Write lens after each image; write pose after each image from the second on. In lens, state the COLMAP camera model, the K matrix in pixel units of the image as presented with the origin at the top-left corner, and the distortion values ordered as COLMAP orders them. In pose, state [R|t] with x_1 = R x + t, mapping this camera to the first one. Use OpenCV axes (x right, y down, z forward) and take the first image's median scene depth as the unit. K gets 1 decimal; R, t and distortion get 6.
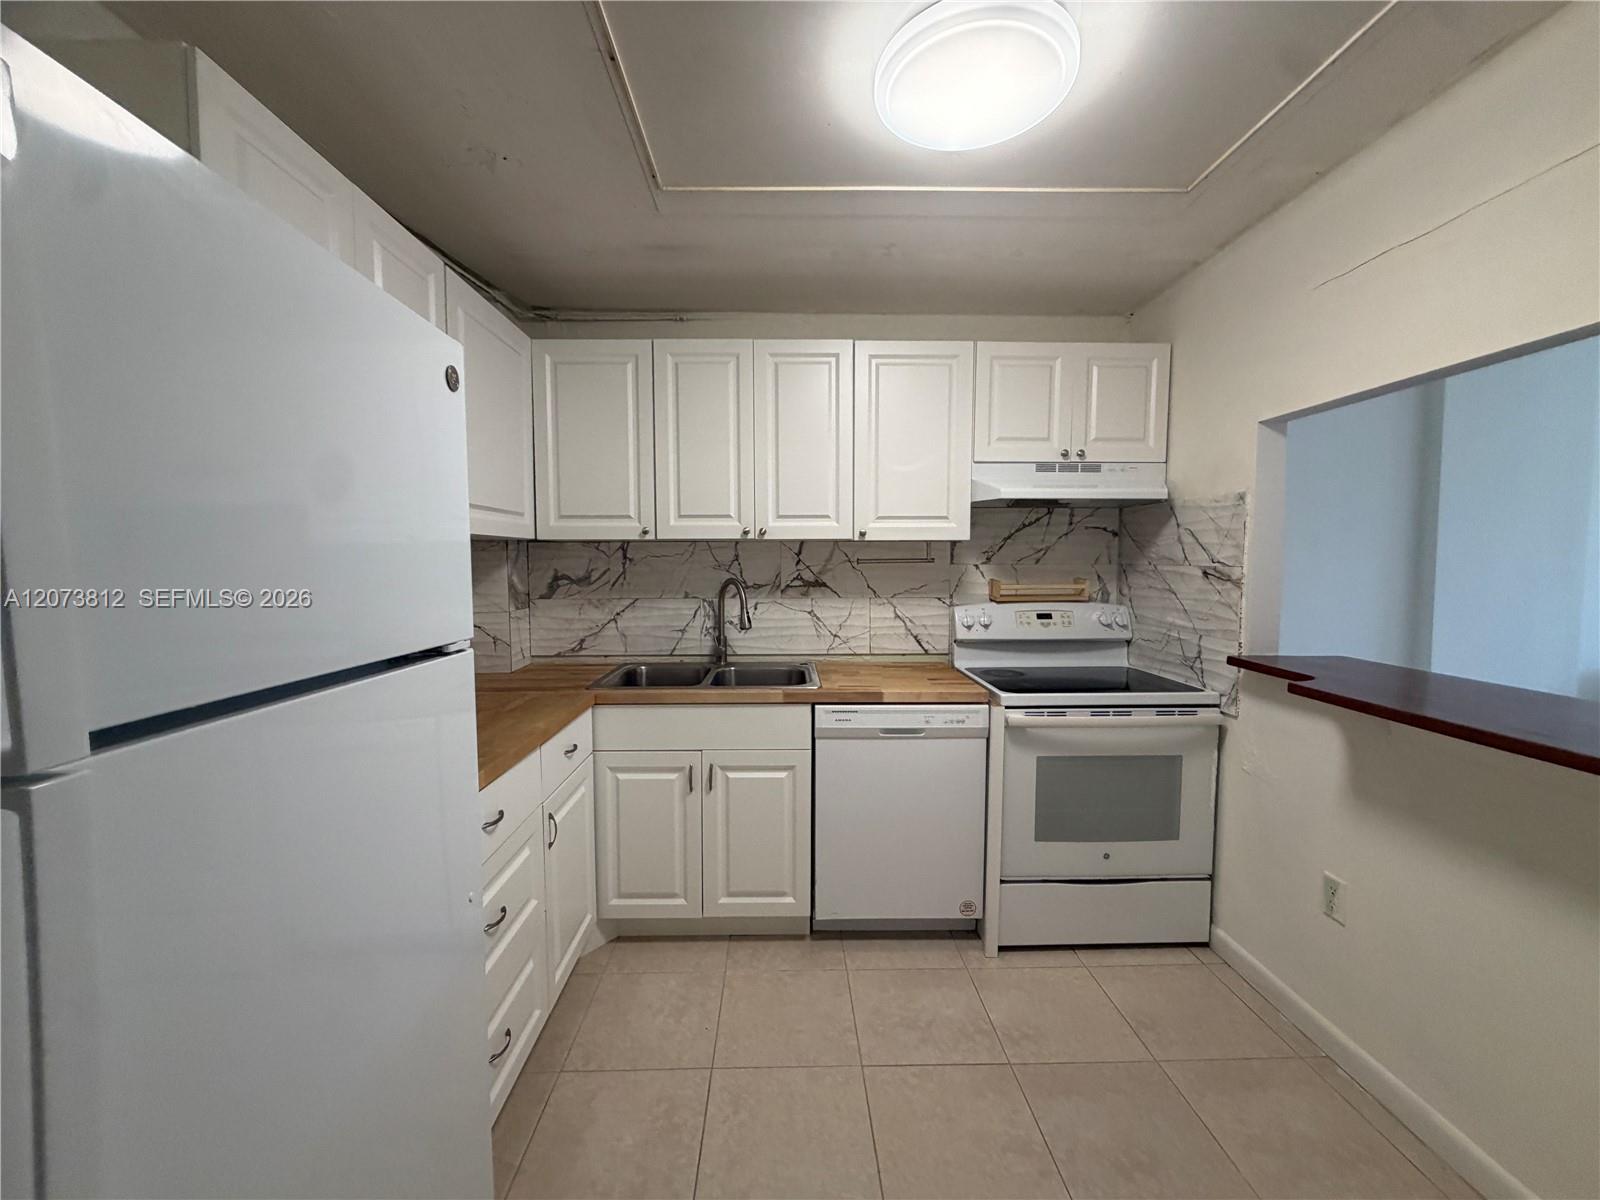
lens RADIAL K [[635.9, 0, 793.7], [0, 635.9, 595.9], [0, 0, 1]] dist [-0.000639, 0.000154]
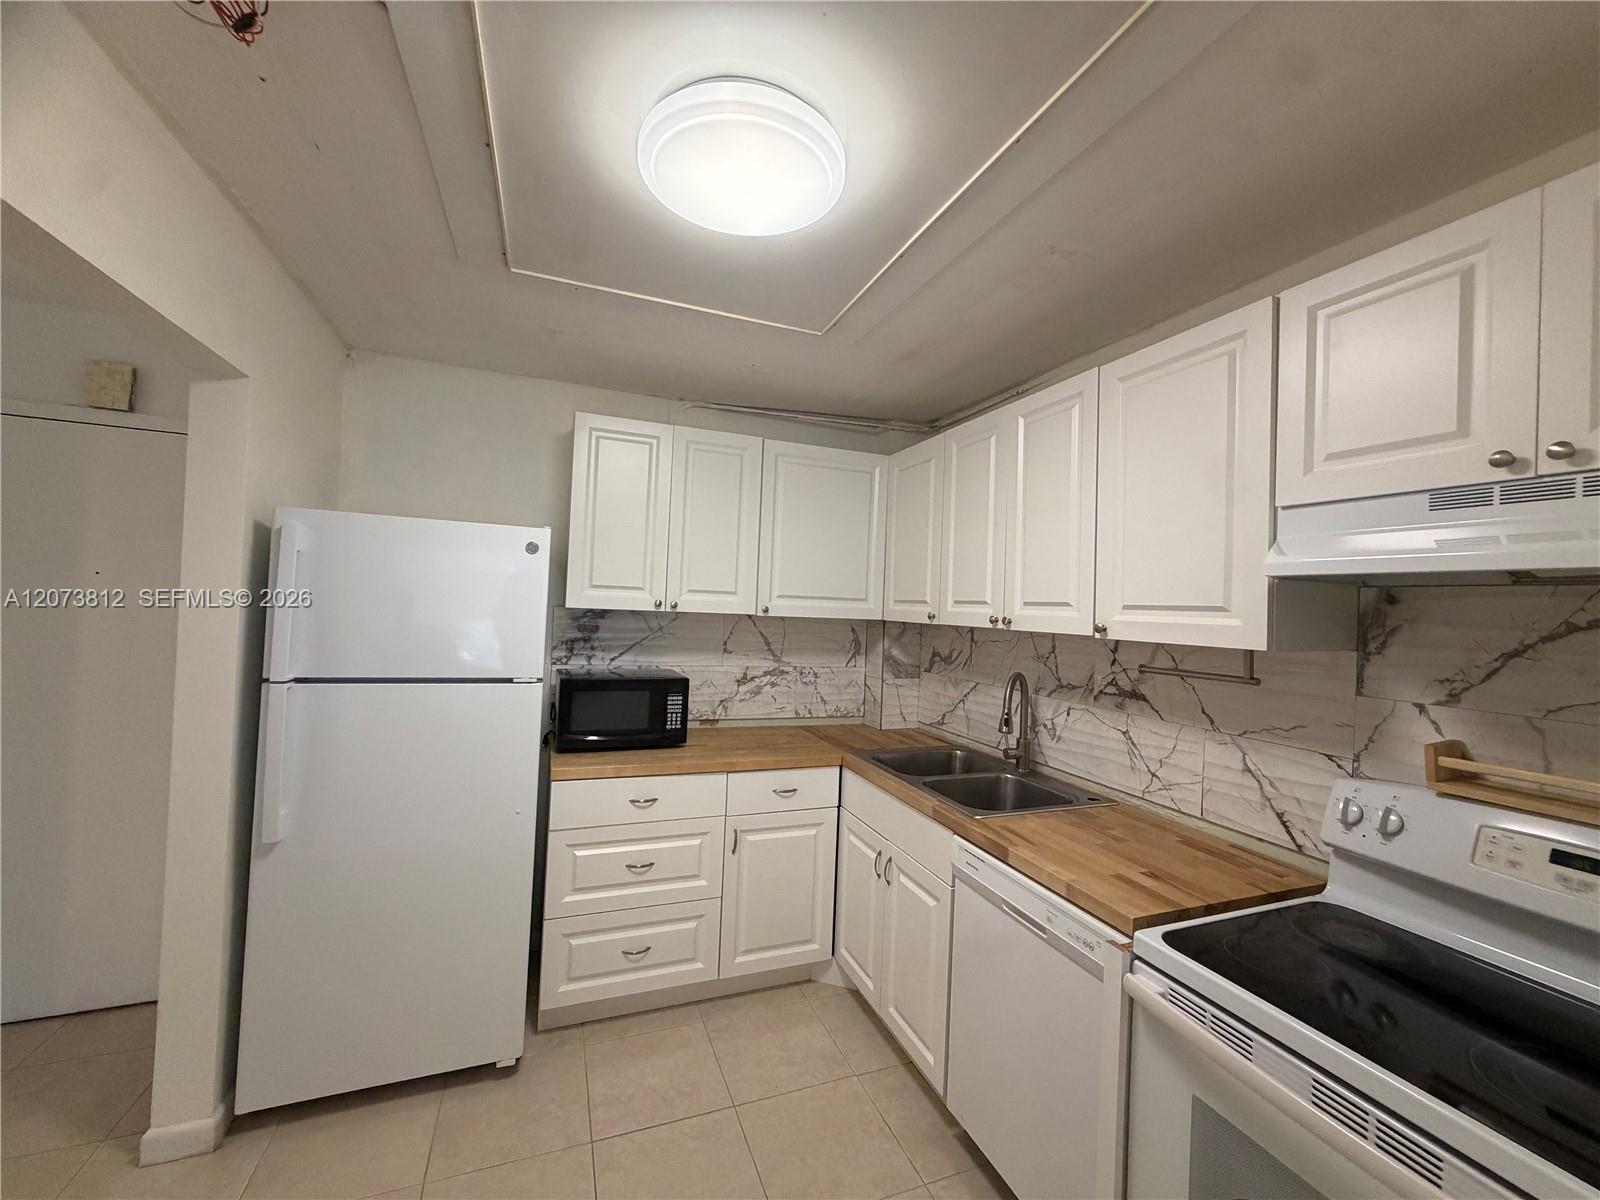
lens RADIAL K [[635.9, 0, 793.7], [0, 635.9, 595.9], [0, 0, 1]] dist [-0.000639, 0.000154]
pose [[0.337581, 0.001351, -0.941296, 0.582367], [-0.093530, 0.995098, -0.032115, -0.071110], [0.936638, 0.098881, 0.336052, 0.389721]]
